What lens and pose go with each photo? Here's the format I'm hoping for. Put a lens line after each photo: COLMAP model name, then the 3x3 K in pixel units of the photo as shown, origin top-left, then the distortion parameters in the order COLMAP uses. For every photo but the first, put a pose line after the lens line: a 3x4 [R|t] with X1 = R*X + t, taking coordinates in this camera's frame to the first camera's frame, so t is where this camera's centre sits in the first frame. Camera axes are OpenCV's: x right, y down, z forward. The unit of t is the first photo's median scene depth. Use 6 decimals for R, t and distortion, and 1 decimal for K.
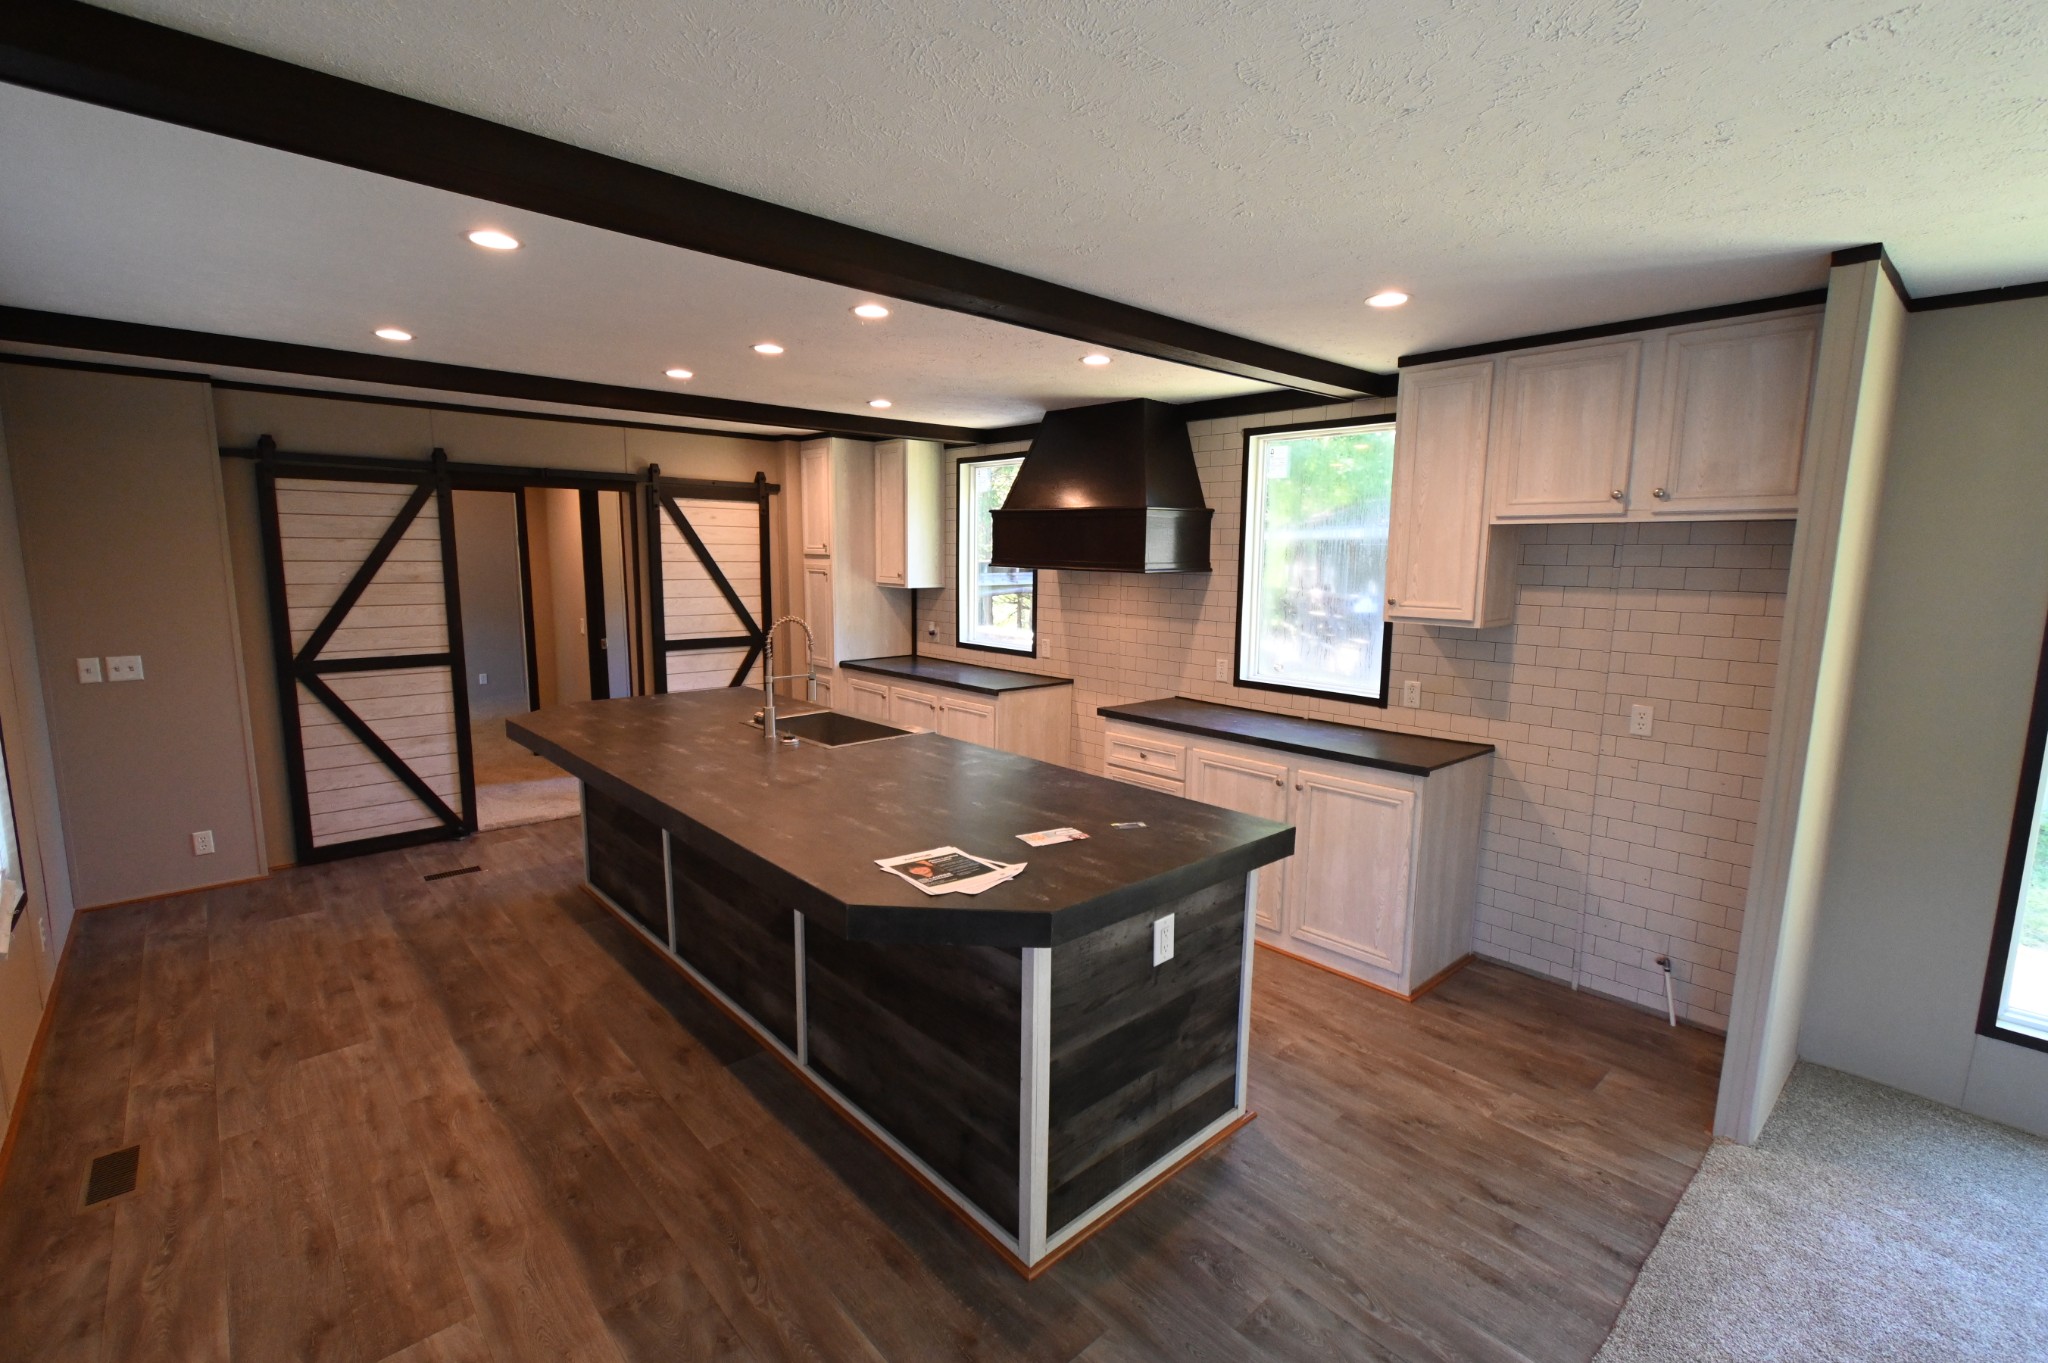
lens RADIAL K [[898.0, 0, 1037.0], [0, 898.0, 681.0], [0, 0, 1]] dist [0.003227, -0.004429]
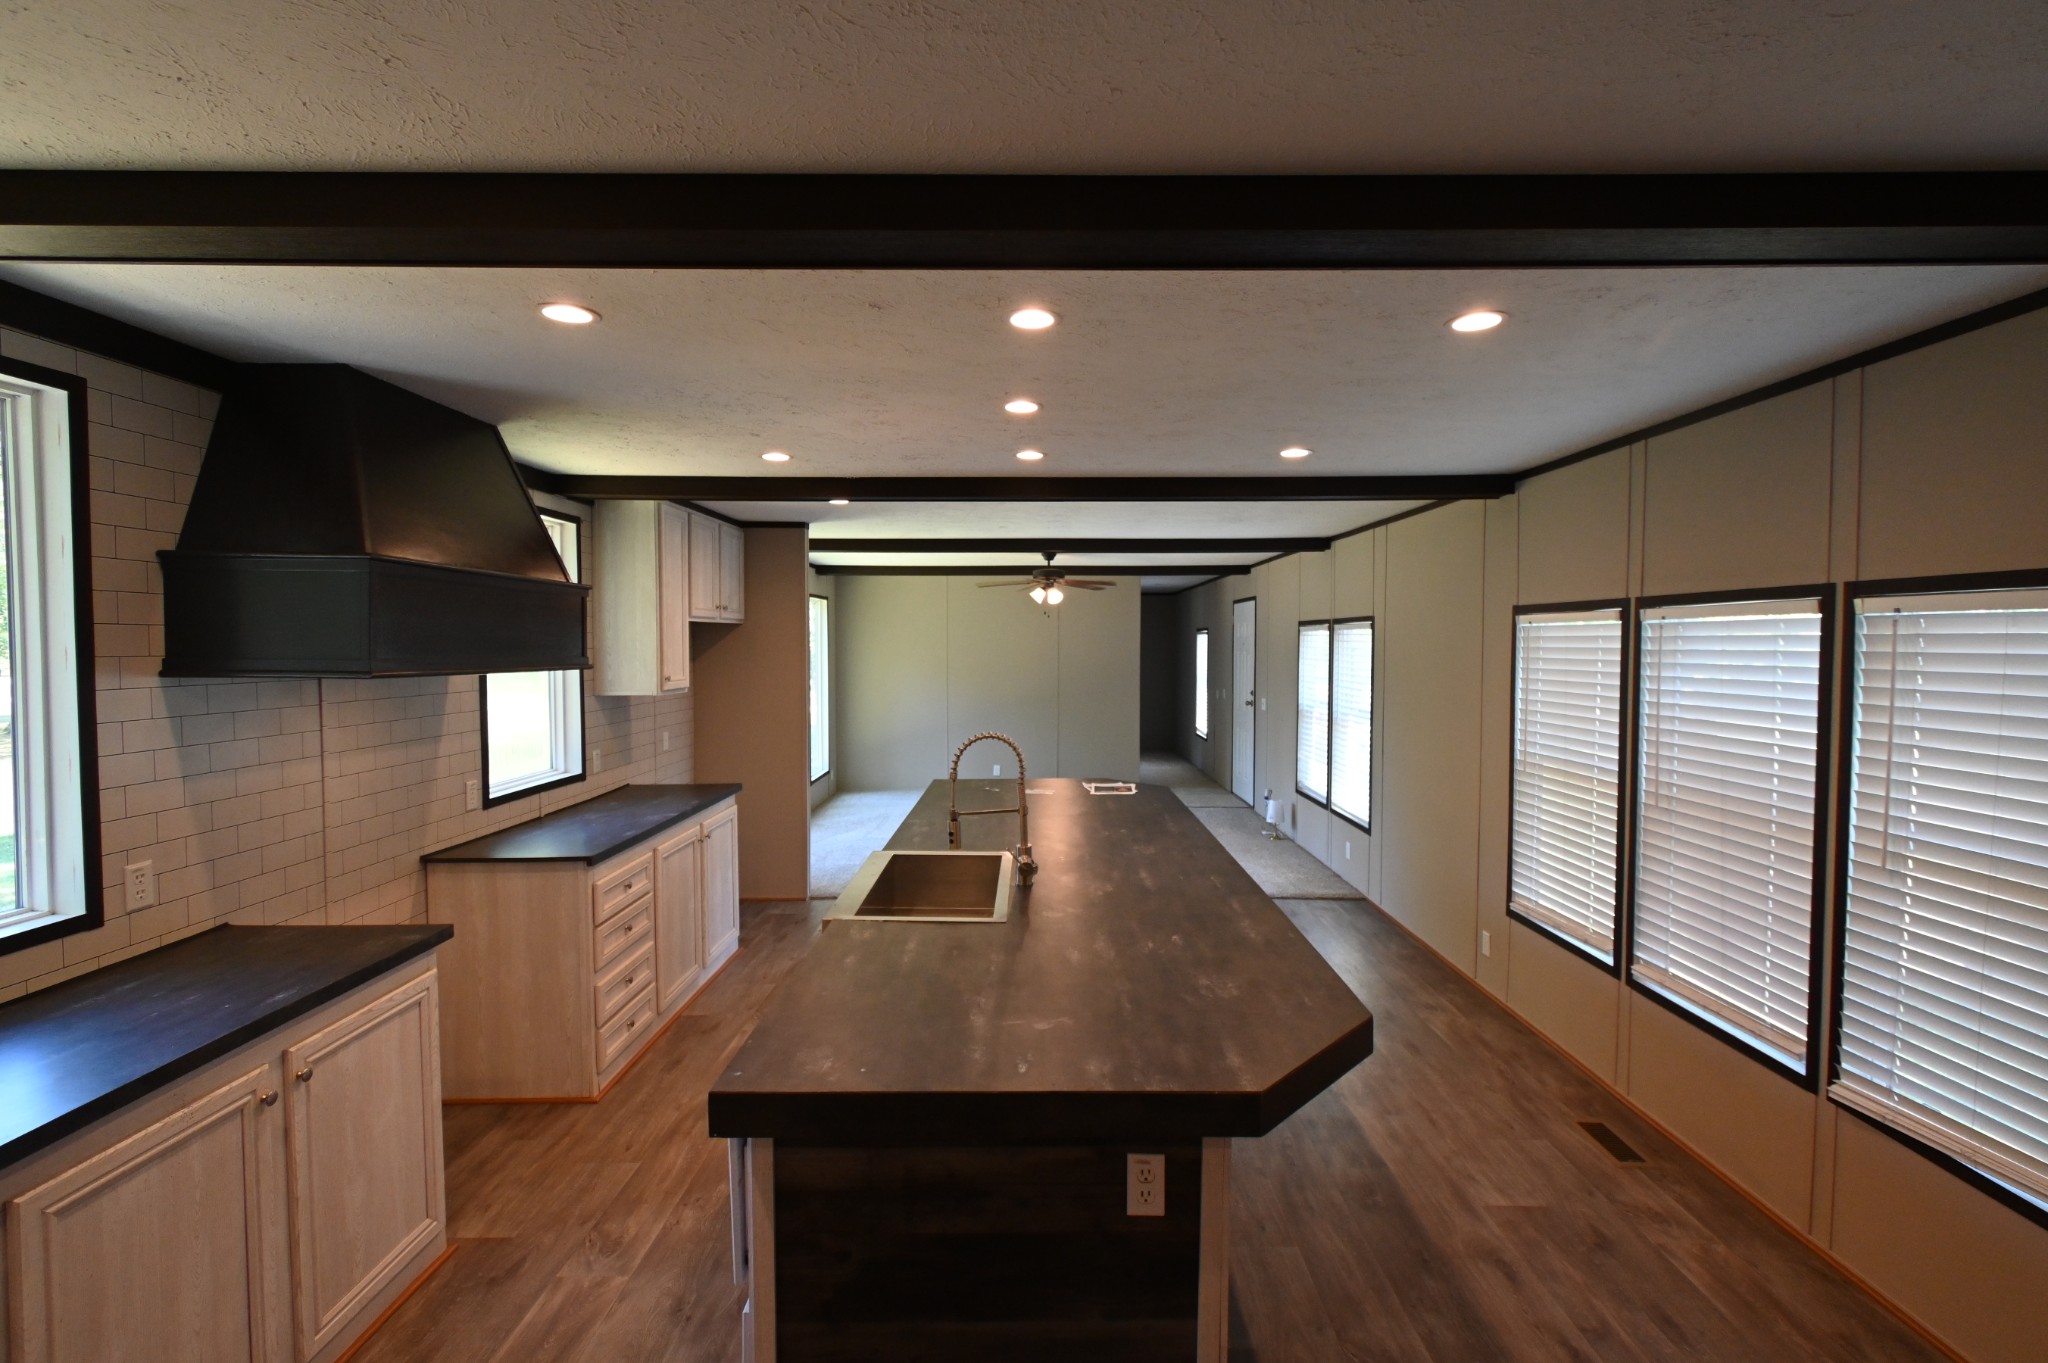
lens RADIAL K [[898.0, 0, 1037.0], [0, 898.0, 681.0], [0, 0, 1]] dist [0.003227, -0.004429]
pose [[-0.730849, -0.041947, 0.681248, -0.645317], [0.088482, 0.983864, 0.155505, -0.179395], [-0.676779, 0.173929, -0.715345, 1.182709]]
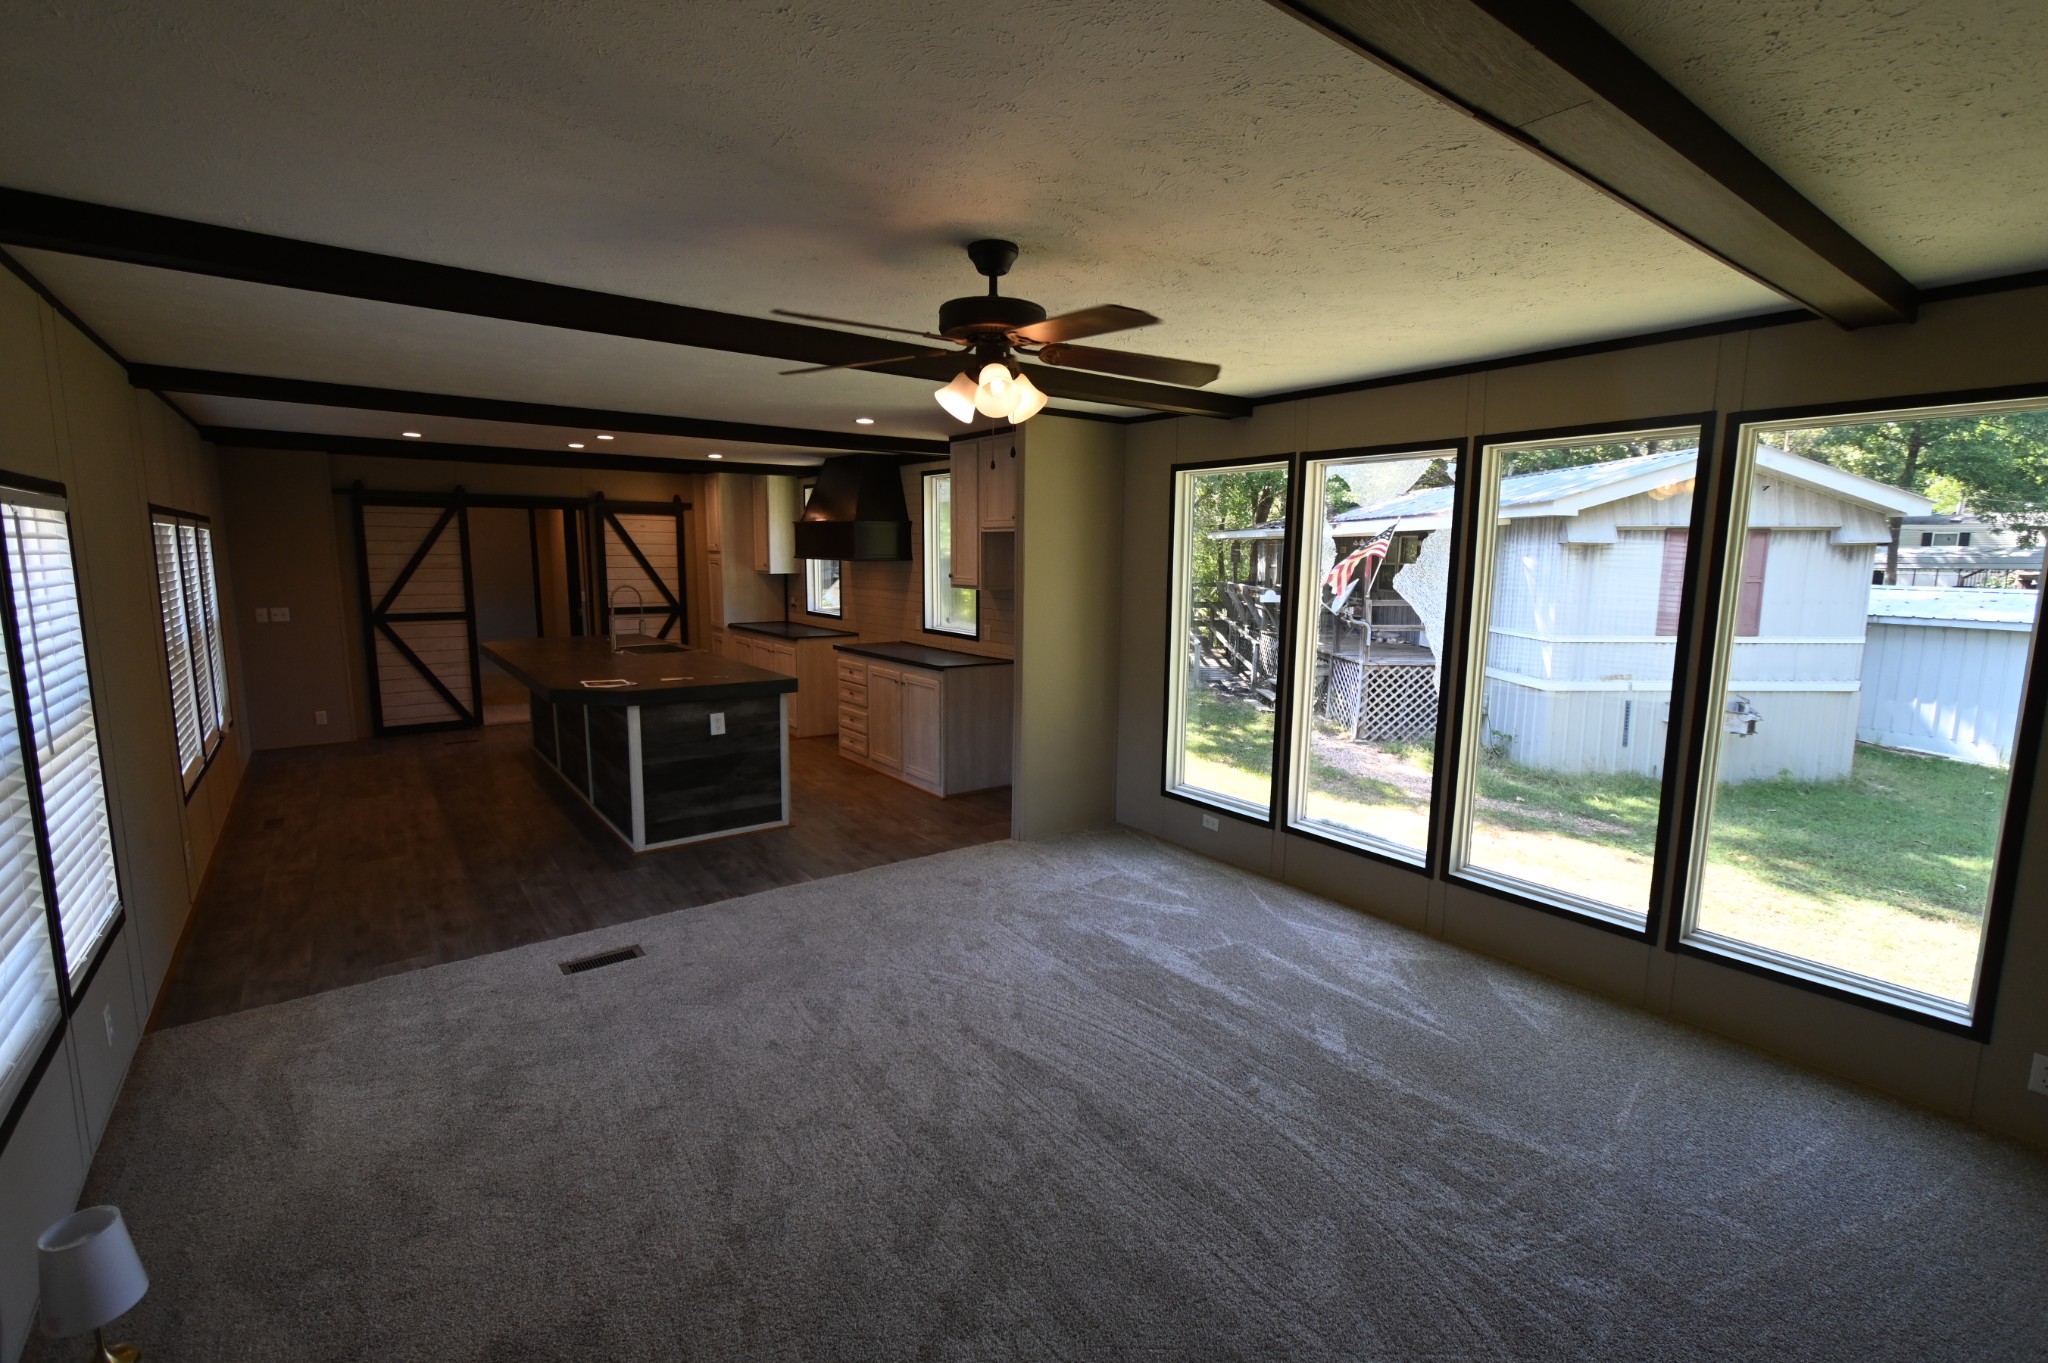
lens RADIAL K [[898.0, 0, 1037.0], [0, 898.0, 681.0], [0, 0, 1]] dist [0.003227, -0.004429]
pose [[0.995858, 0.011738, -0.090165, 0.549531], [-0.011682, 0.999931, 0.001147, 0.084789], [0.090172, -0.000089, 0.995926, -0.548543]]
